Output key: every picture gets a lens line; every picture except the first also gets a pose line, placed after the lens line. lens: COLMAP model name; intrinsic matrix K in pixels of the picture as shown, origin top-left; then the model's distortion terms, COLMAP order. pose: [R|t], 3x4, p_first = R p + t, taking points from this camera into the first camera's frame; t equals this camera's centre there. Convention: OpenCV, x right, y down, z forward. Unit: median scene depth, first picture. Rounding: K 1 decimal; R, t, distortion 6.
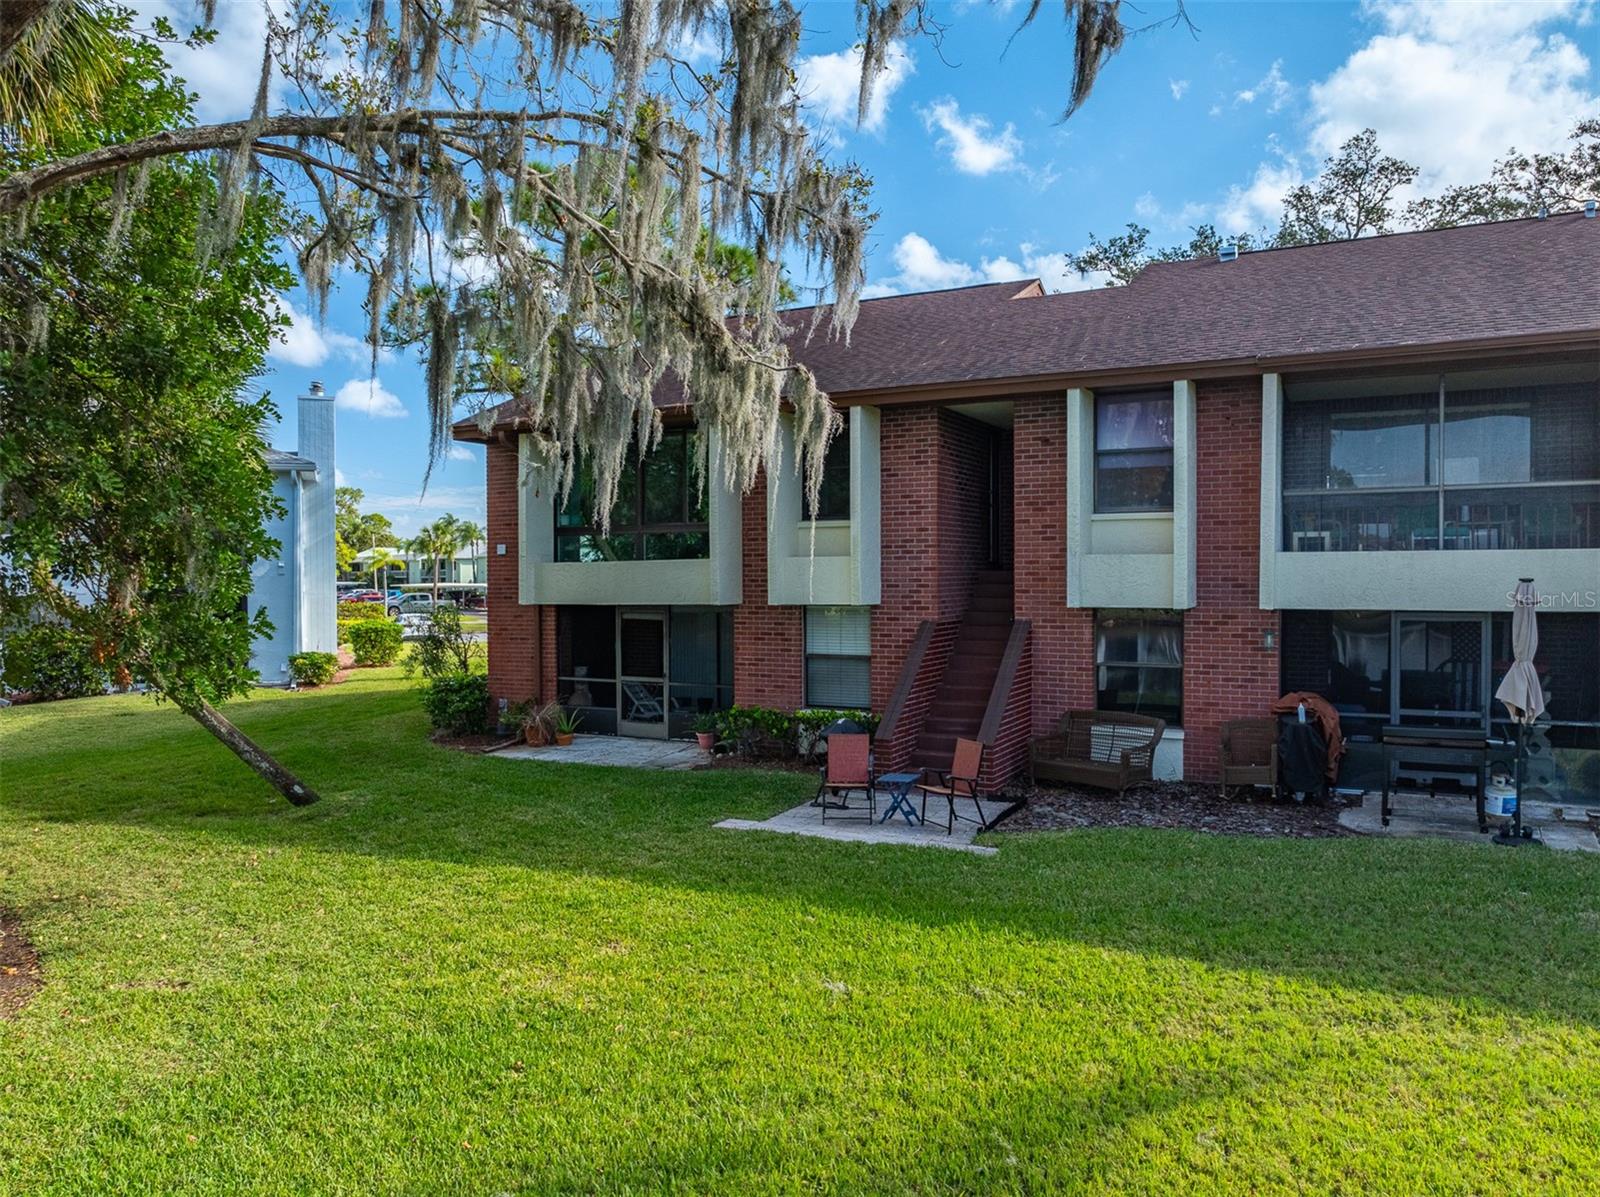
lens RADIAL K [[1135.3, 0, 800.0], [0, 1135.3, 598.5], [0, 0, 1]] dist [-0.037707, 0.028225]
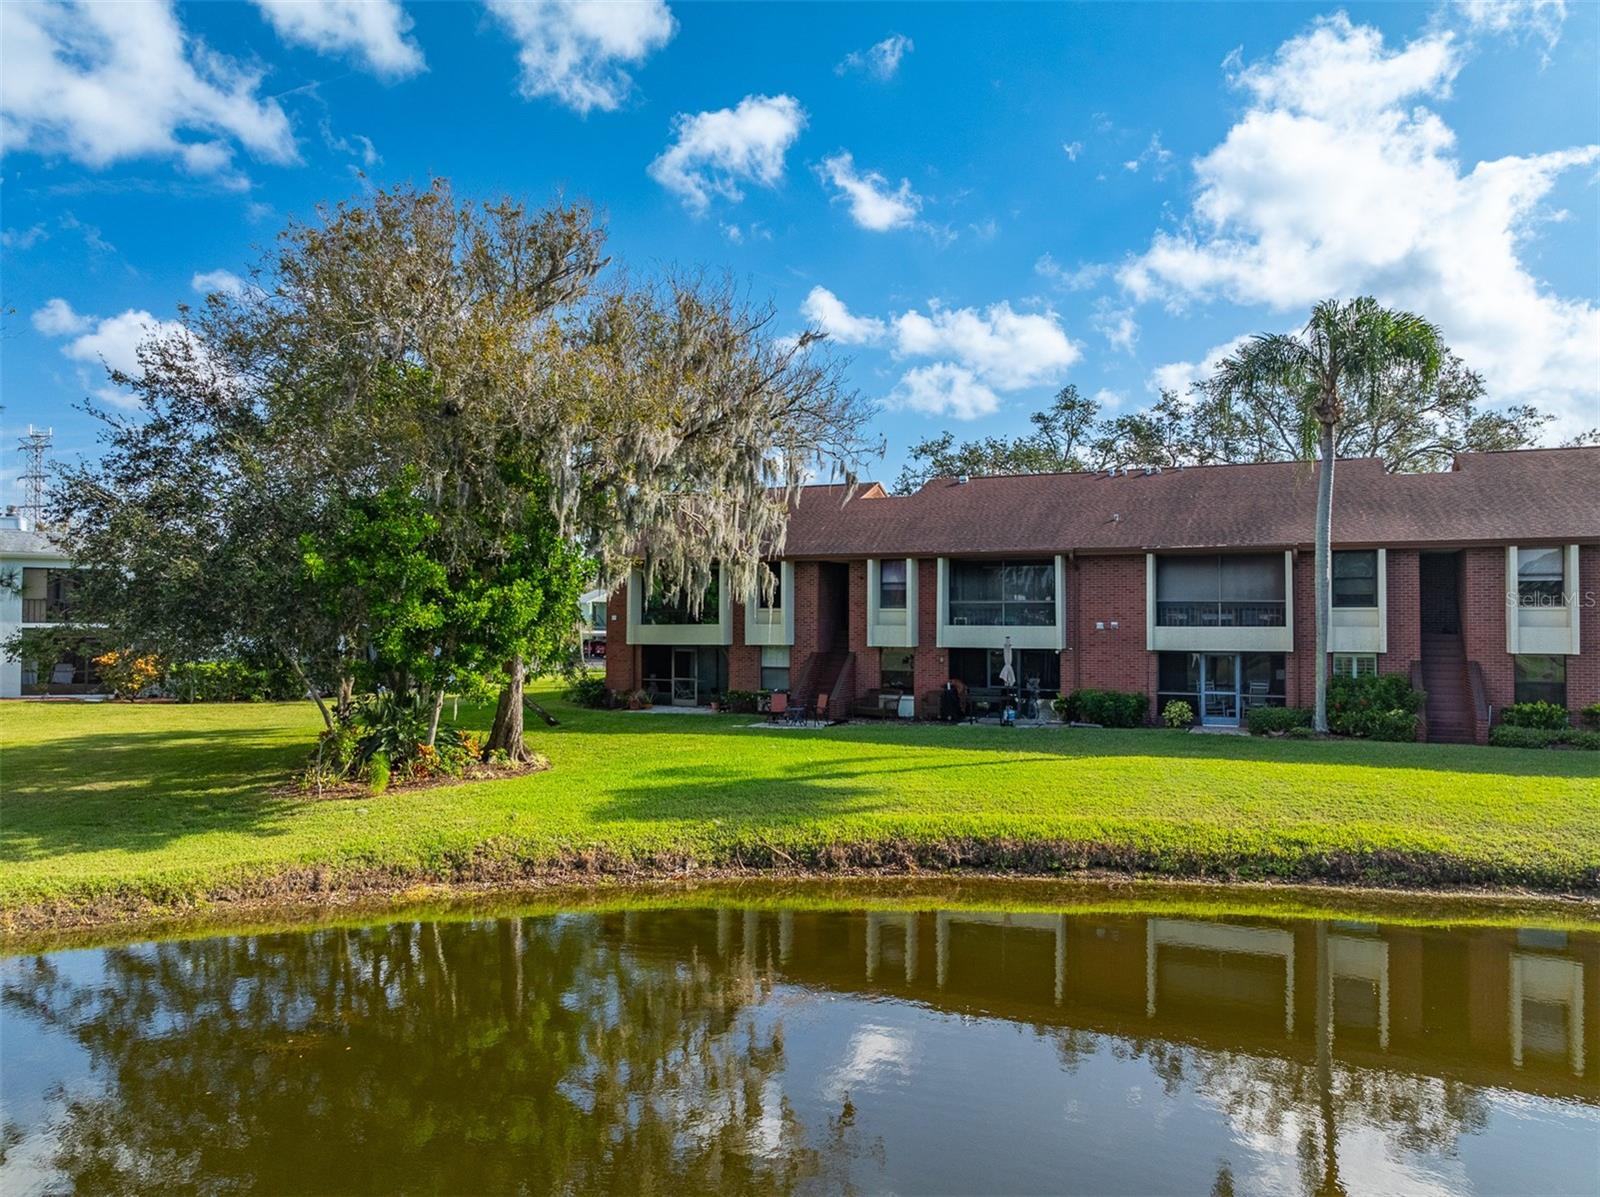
lens RADIAL K [[1135.3, 0, 800.0], [0, 1135.3, 598.5], [0, 0, 1]] dist [-0.037707, 0.028225]
pose [[0.998562, 0.010173, 0.052638, -0.046677], [-0.007993, 0.999108, -0.041463, 0.007832], [-0.053013, 0.040983, 0.997753, -1.566021]]
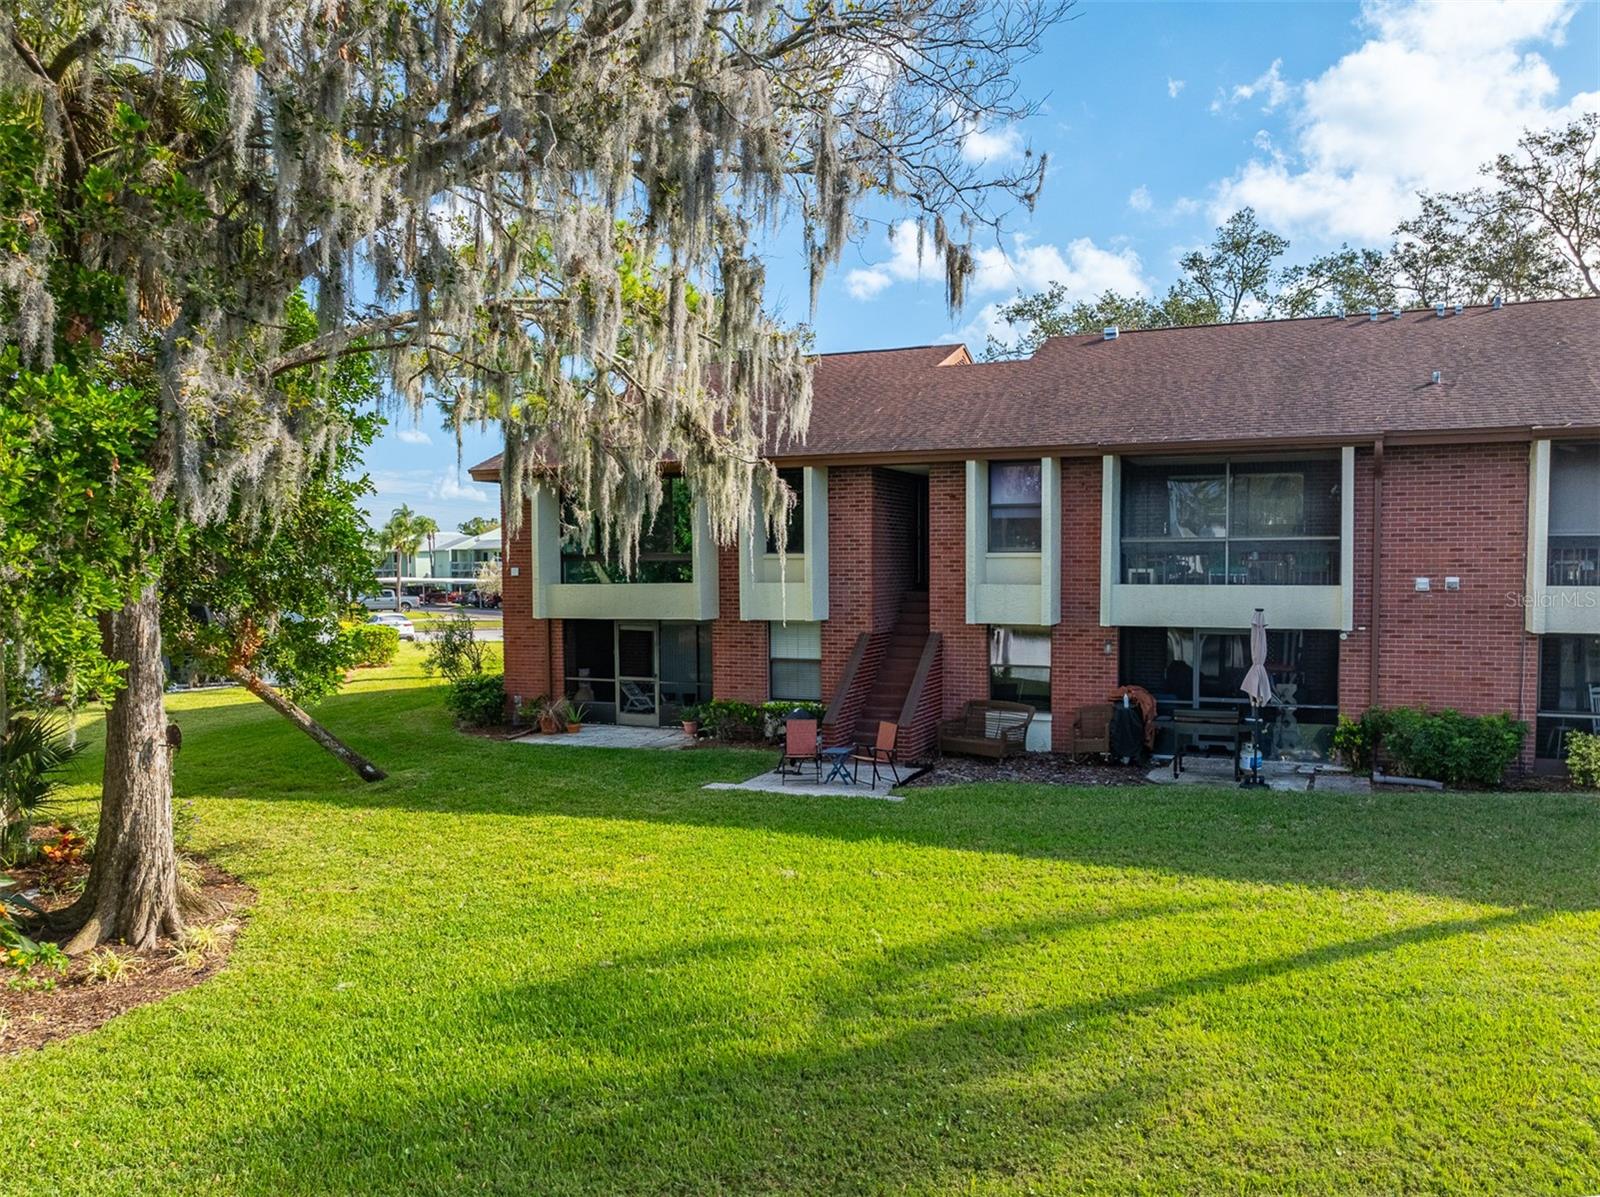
lens RADIAL K [[1156.8, 0, 894.4], [0, 1156.8, 639.3], [0, 0, 1]] dist [-0.013455, 0.000640]
pose [[0.993956, -0.004929, 0.109671, 0.001787], [0.000117, 0.999039, 0.043839, -0.035448], [-0.109781, -0.043561, 0.993001, -0.367401]]
